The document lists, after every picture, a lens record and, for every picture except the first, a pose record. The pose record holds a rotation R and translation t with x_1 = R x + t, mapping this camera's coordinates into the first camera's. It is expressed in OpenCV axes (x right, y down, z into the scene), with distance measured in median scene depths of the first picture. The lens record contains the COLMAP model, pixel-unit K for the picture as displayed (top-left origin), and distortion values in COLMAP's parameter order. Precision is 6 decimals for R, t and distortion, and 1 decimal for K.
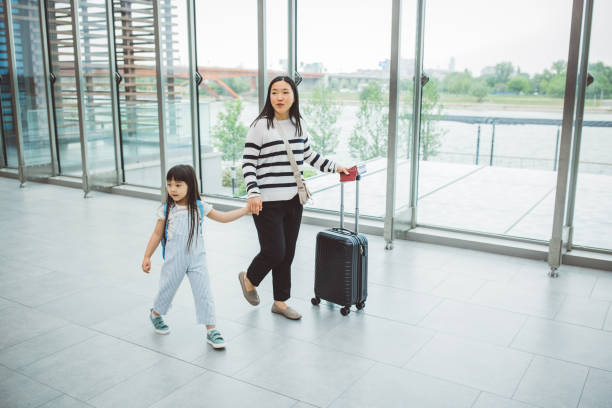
lens RADIAL K [[597.7, 0, 304.2], [0, 597.7, 203.4], [0, 0, 1]] dist [0.004115, 0.014368]
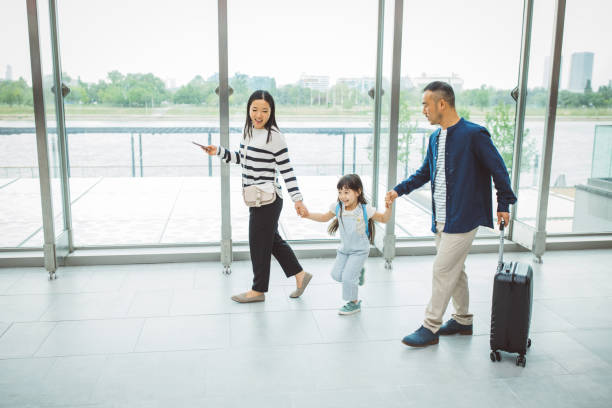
lens RADIAL K [[597.7, 0, 304.2], [0, 597.7, 203.4], [0, 0, 1]] dist [0.004115, 0.014368]
pose [[0.775885, -0.120179, 0.619322, -0.106801], [0.129734, 0.991101, 0.029792, -0.014426], [-0.617391, 0.057233, 0.784571, 0.063225]]
